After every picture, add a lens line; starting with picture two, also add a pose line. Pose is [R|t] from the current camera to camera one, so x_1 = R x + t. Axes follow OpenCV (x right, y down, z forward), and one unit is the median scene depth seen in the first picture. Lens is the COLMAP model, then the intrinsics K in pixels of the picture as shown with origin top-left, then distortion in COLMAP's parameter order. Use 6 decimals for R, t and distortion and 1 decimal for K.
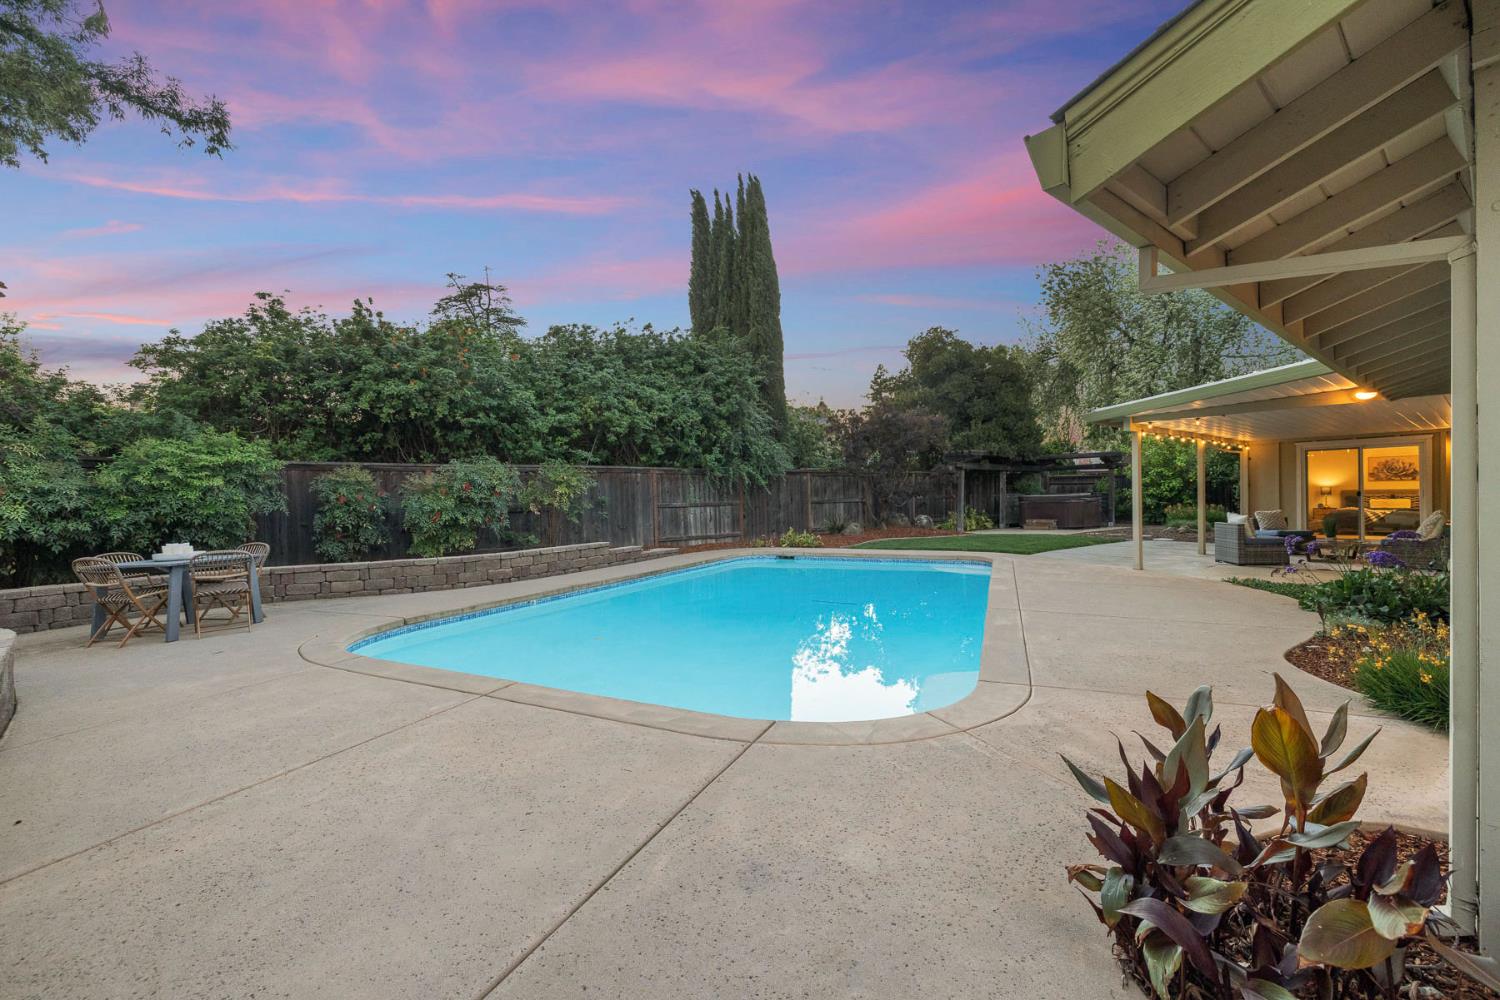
lens RADIAL K [[637.6, 0, 750.0], [0, 637.6, 500.0], [0, 0, 1]] dist [-0.000542, -0.000198]
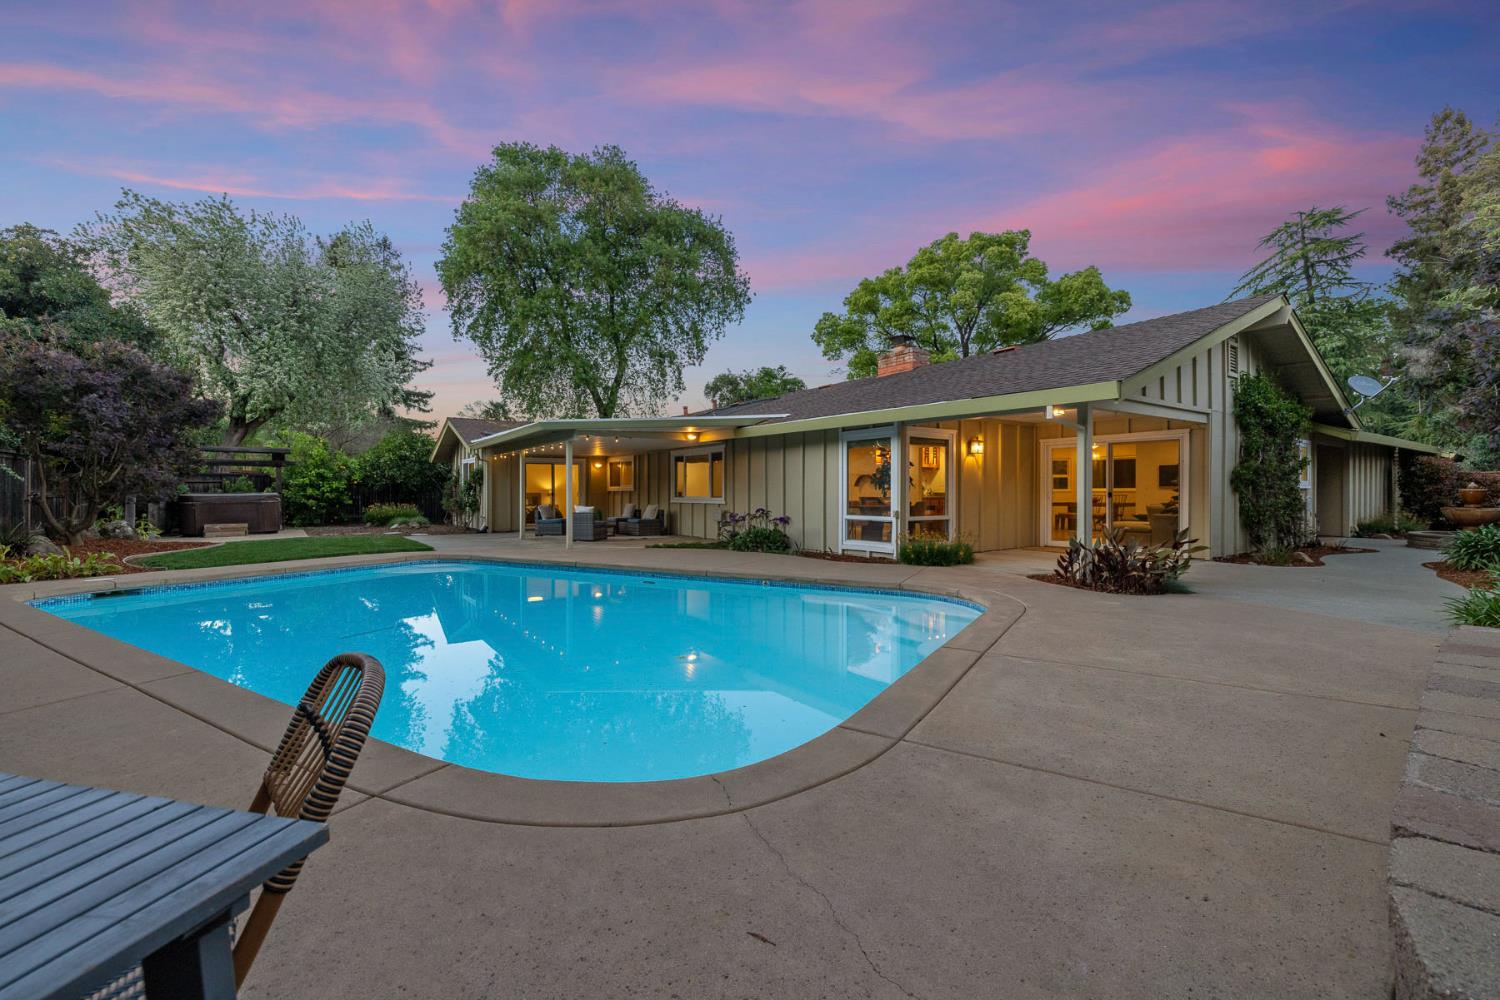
lens RADIAL K [[637.6, 0, 750.0], [0, 637.6, 500.0], [0, 0, 1]] dist [-0.000542, -0.000198]
pose [[0.061036, 0.005730, 0.998119, -0.662088], [0.008692, 0.999943, -0.006272, 0.022312], [-0.998098, 0.009058, 0.060982, 0.569682]]
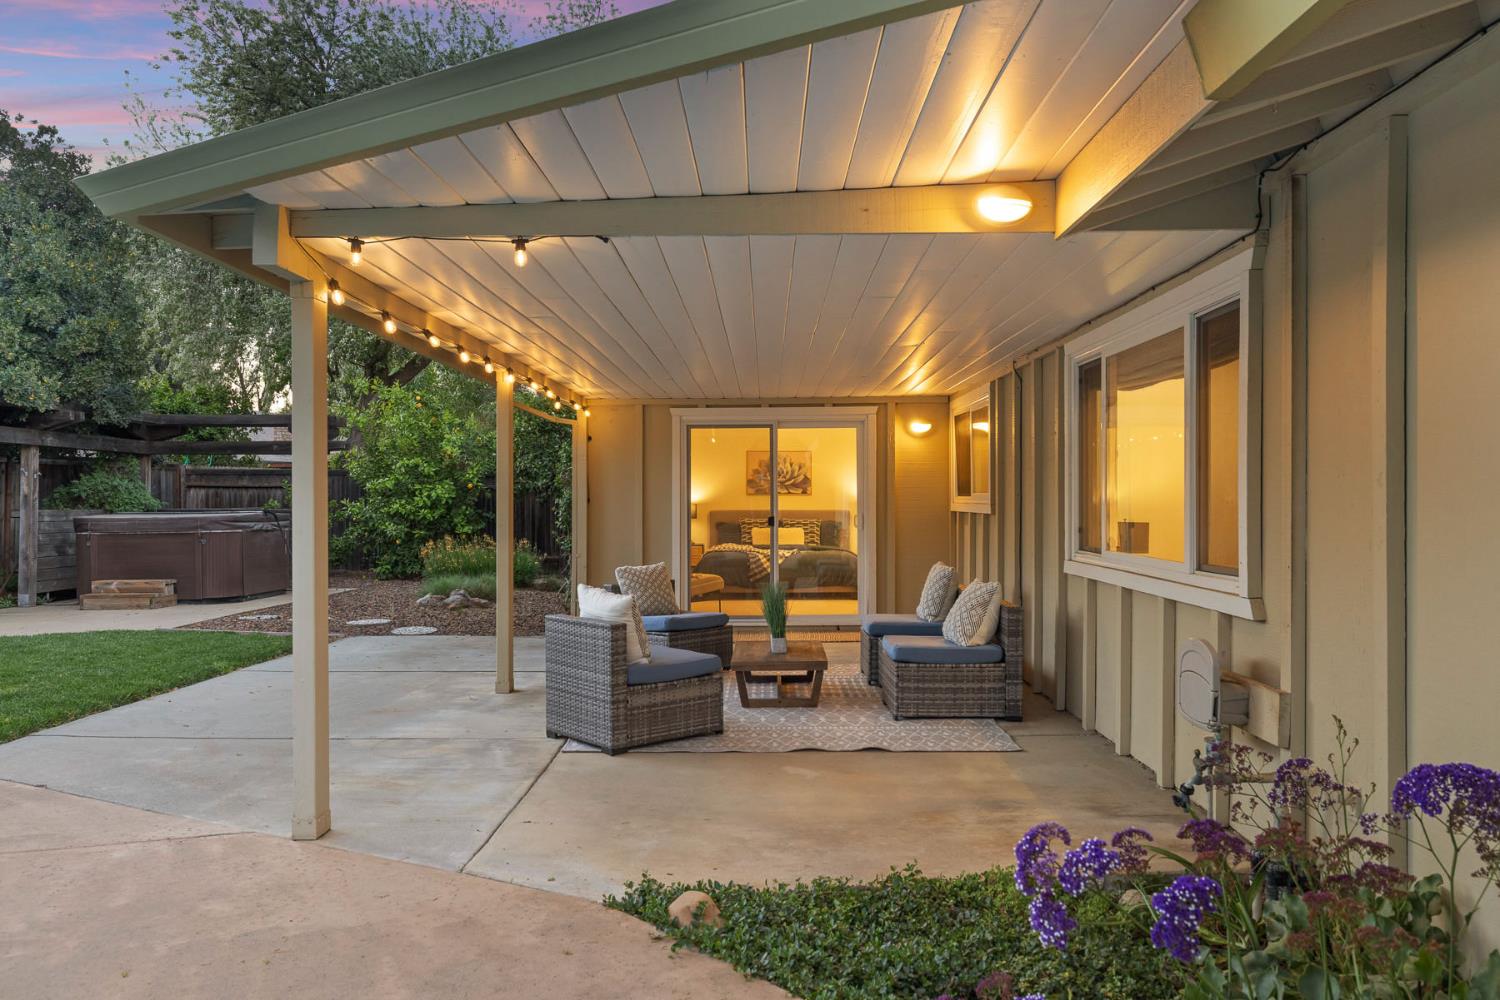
lens RADIAL K [[1136.6, 0, 750.0], [0, 1136.6, 500.0], [0, 0, 1]] dist [0.008498, 0.003097]
pose [[0.656975, 0.014620, 0.753770, 0.385985], [-0.004617, 0.999871, -0.015370, -0.016345], [-0.753898, 0.006618, 0.656958, 0.580035]]
